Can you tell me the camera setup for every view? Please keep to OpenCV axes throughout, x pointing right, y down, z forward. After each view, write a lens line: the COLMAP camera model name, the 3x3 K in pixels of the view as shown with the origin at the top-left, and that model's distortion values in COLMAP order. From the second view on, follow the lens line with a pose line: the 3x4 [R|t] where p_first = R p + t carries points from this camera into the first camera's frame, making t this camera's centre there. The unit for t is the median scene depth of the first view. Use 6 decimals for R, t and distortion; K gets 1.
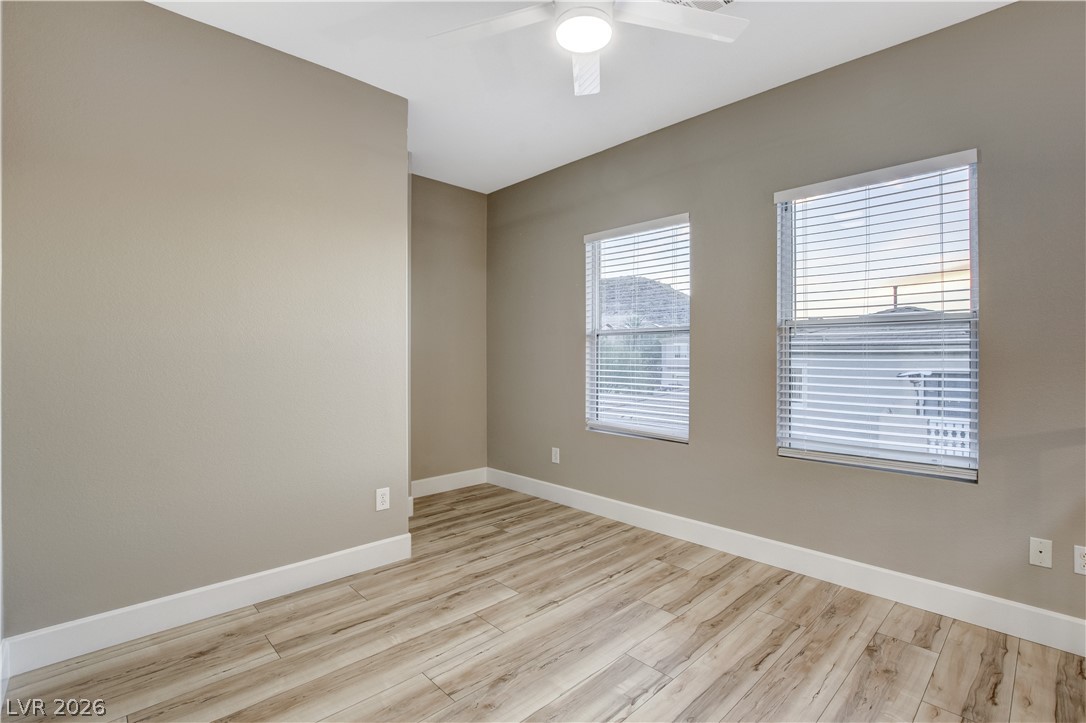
lens RADIAL K [[497.9, 0, 559.0], [0, 497.9, 359.5], [0, 0, 1]] dist [-0.003574, -0.000532]
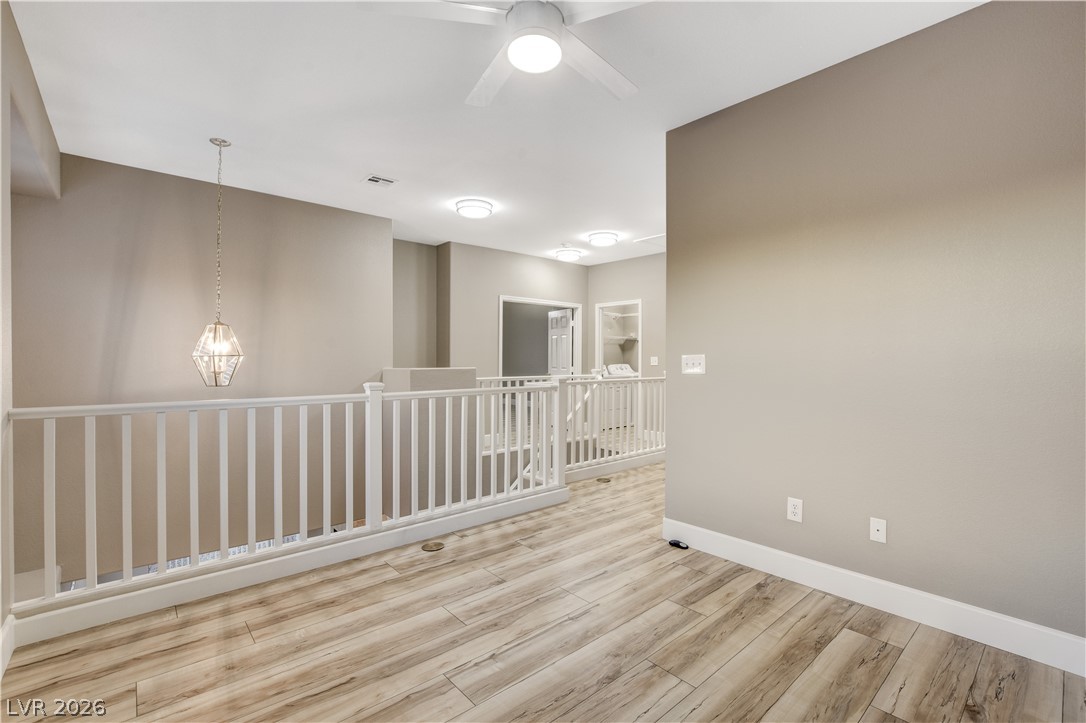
lens RADIAL K [[484.2, 0, 547.7], [0, 484.2, 363.7], [0, 0, 1]] dist [-0.012986, -0.000076]
pose [[-0.998126, -0.005554, 0.060938, -0.033605], [-0.004938, 0.999935, 0.010254, -0.006126], [-0.060991, 0.009934, -0.998089, 1.580676]]
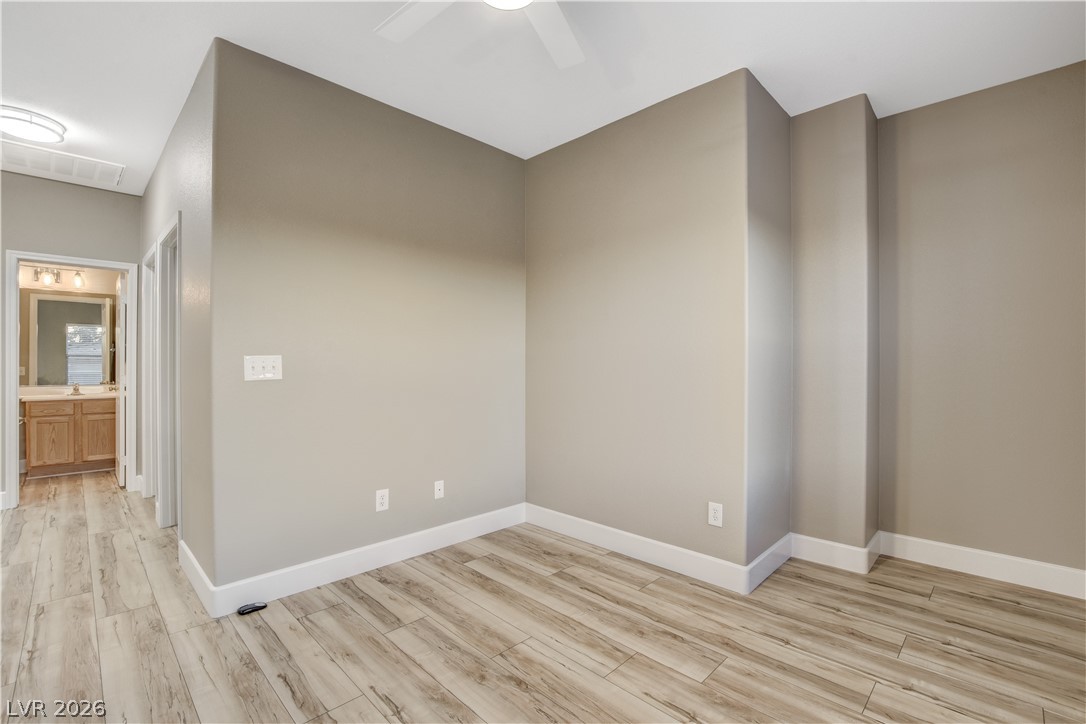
lens RADIAL K [[484.2, 0, 547.7], [0, 484.2, 364.2], [0, 0, 1]] dist [-0.012986, -0.000076]
pose [[0.015120, -0.004745, -0.999874, 0.688905], [-0.002777, 0.999985, -0.004787, 0.002750], [0.999882, 0.002849, 0.015106, 0.829637]]
